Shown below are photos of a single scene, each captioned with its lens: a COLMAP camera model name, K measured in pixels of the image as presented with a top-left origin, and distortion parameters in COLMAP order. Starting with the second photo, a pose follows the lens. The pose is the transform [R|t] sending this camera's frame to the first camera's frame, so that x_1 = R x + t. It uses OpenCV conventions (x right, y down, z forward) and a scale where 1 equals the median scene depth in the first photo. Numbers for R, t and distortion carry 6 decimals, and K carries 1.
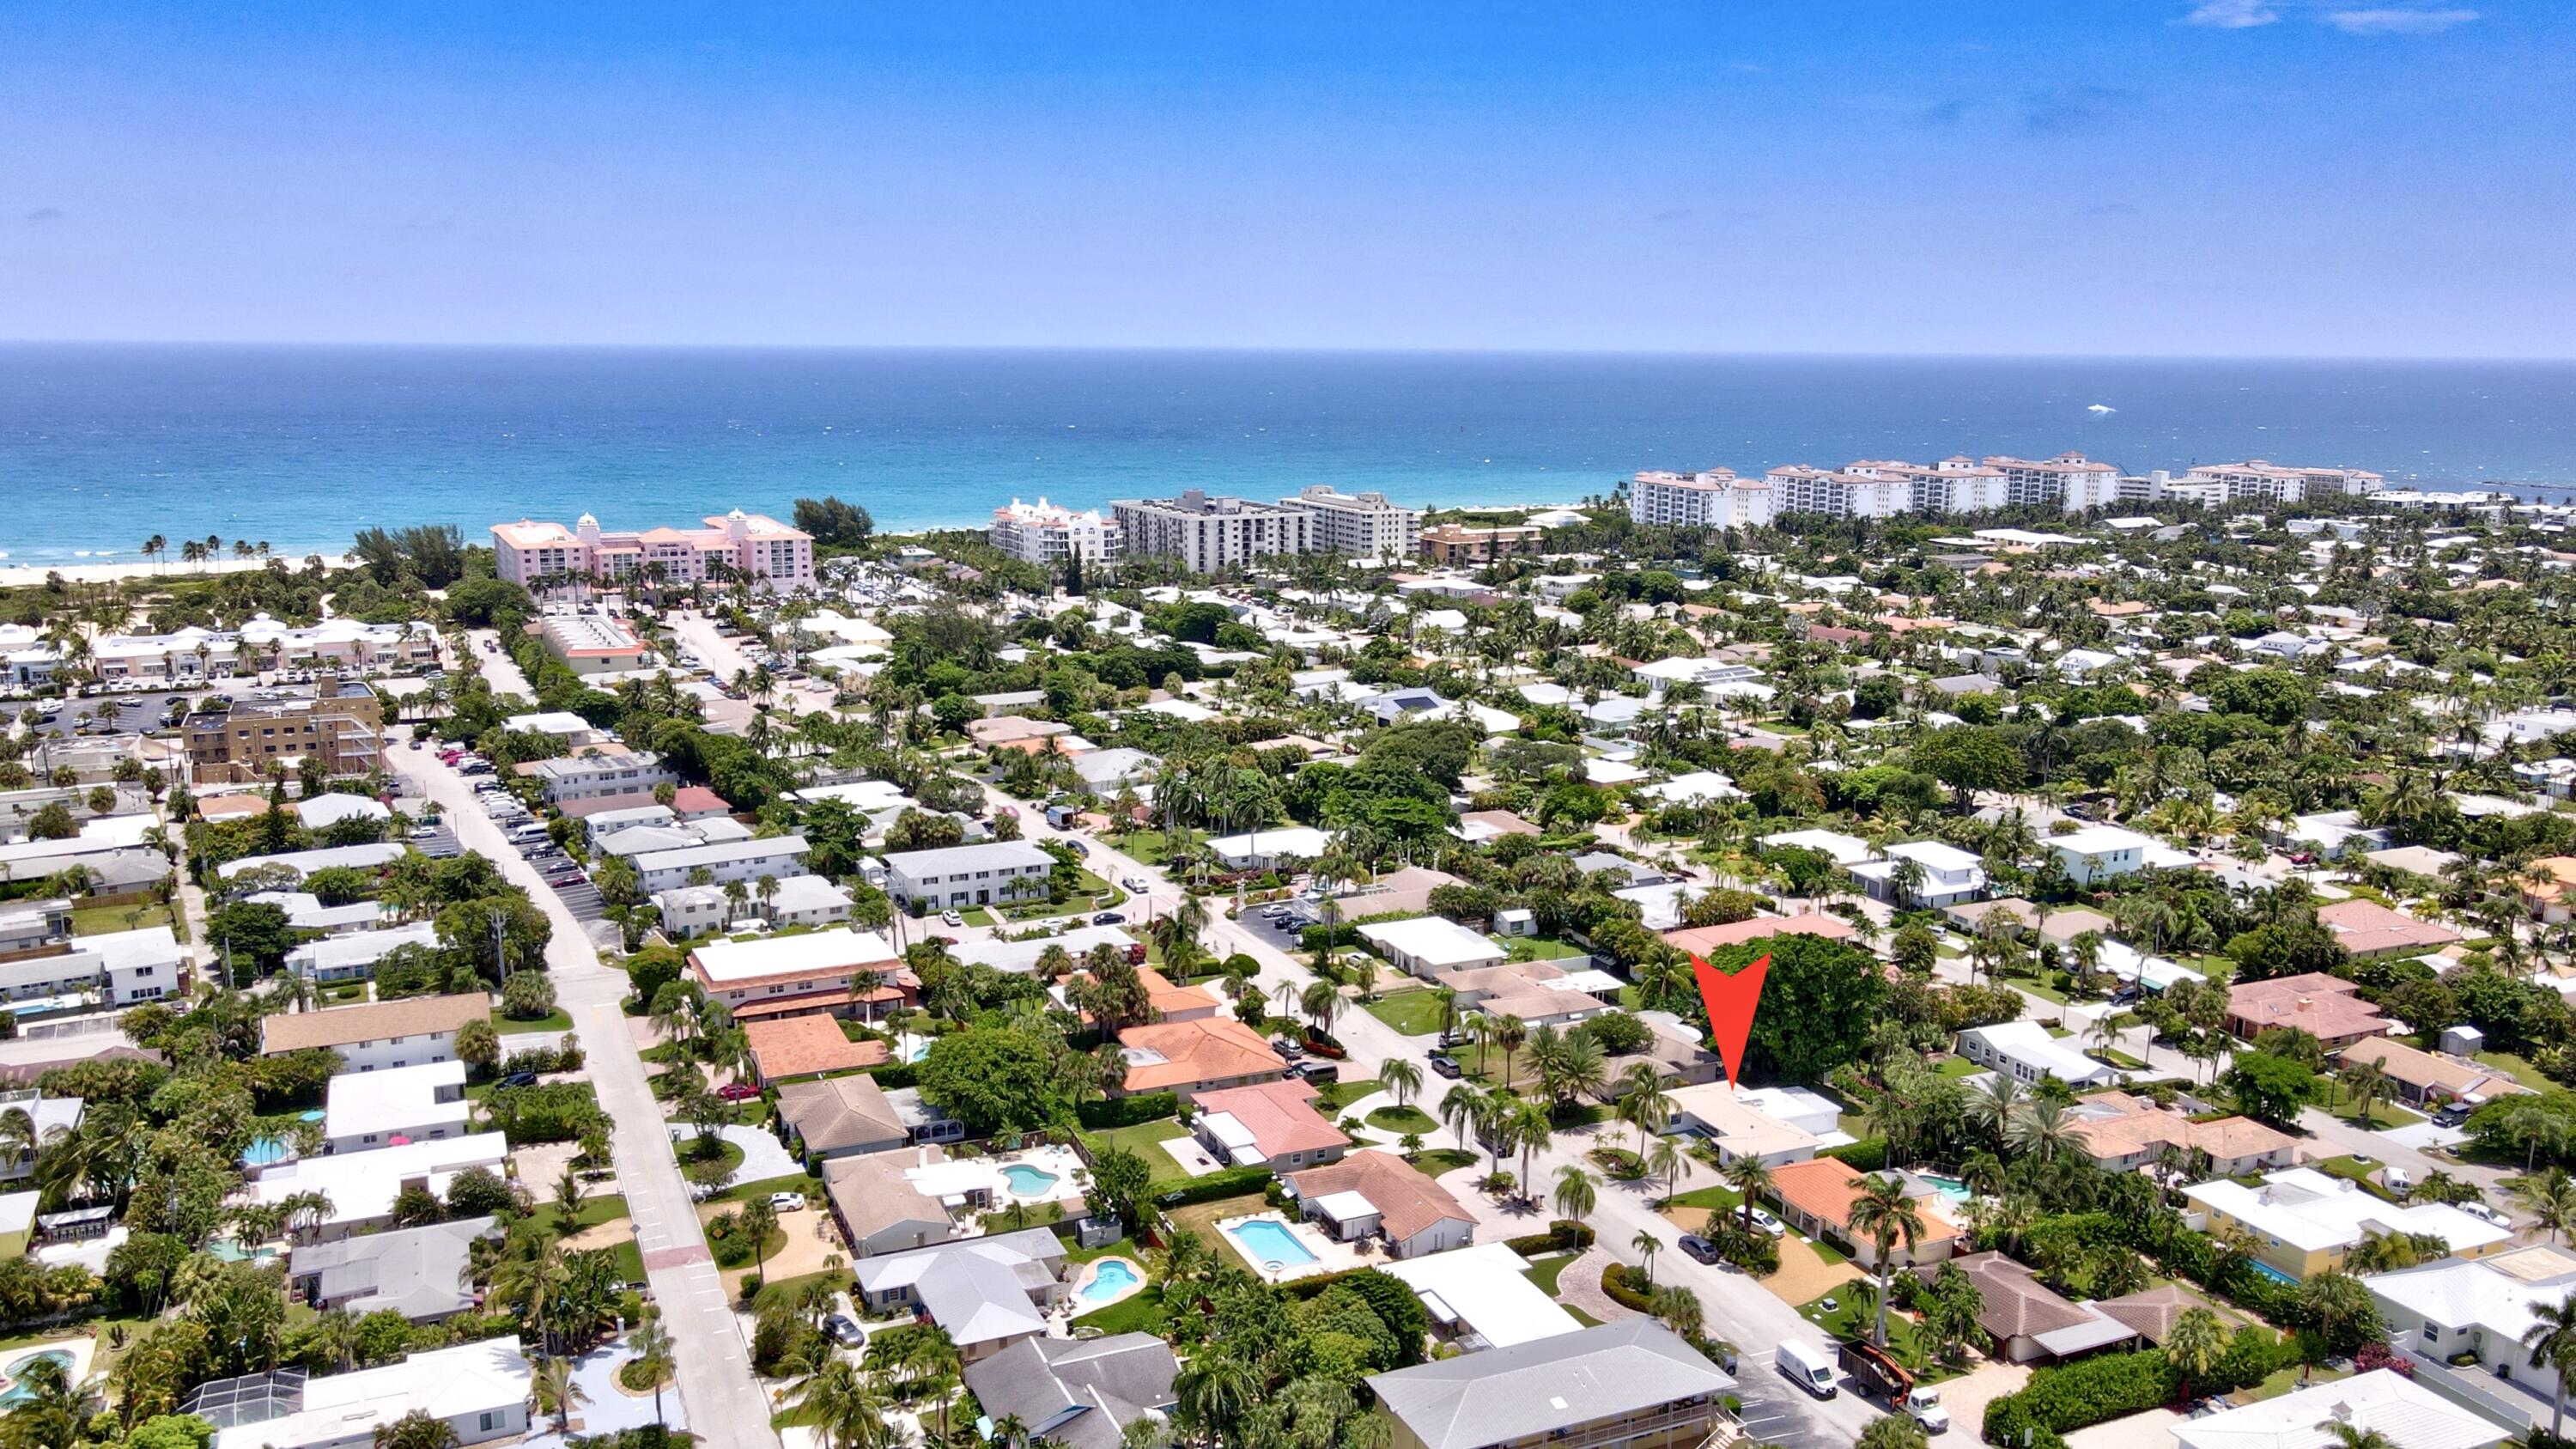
lens RADIAL K [[1960.8, 0, 1288.0], [0, 1960.8, 724.5], [0, 0, 1]] dist [-0.003323, 0.001308]
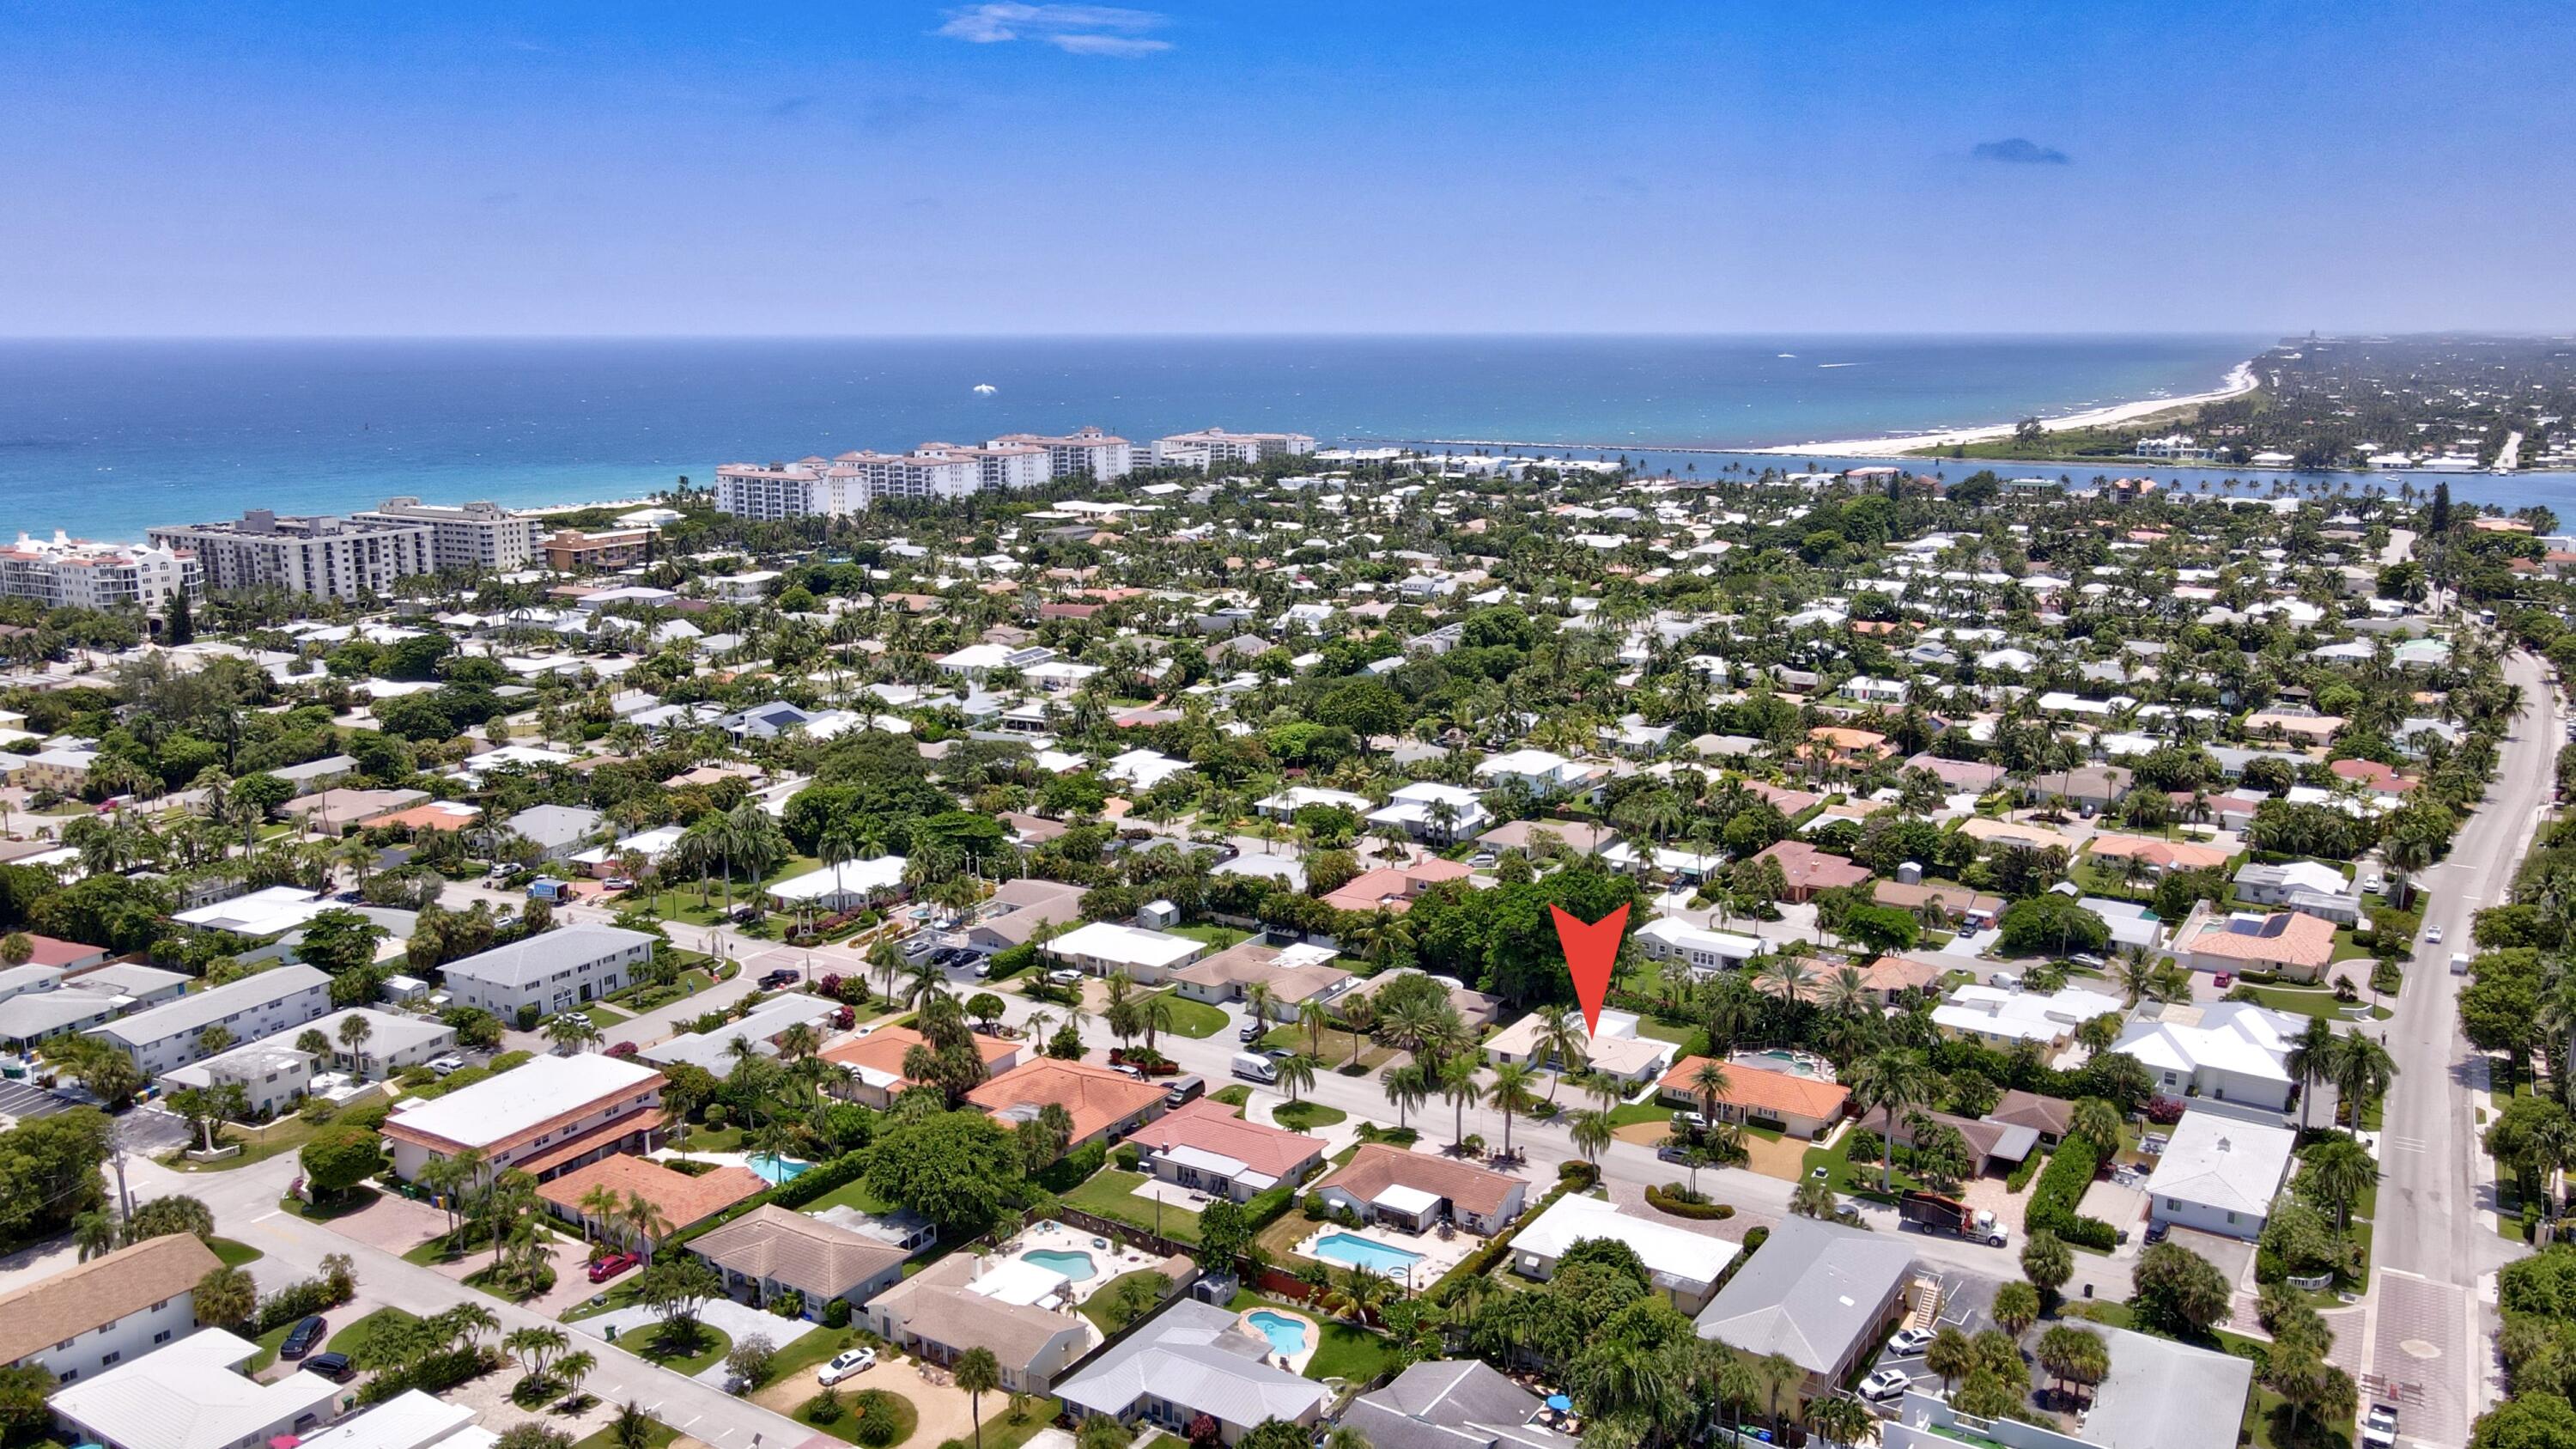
lens RADIAL K [[1905.2, 0, 1288.0], [0, 1905.2, 724.5], [0, 0, 1]] dist [0.009915, 0.007283]
pose [[0.838295, -0.120025, 0.531841, -0.330971], [0.112578, 0.992552, 0.046551, -0.035040], [-0.533467, 0.020850, 0.845564, 0.113860]]
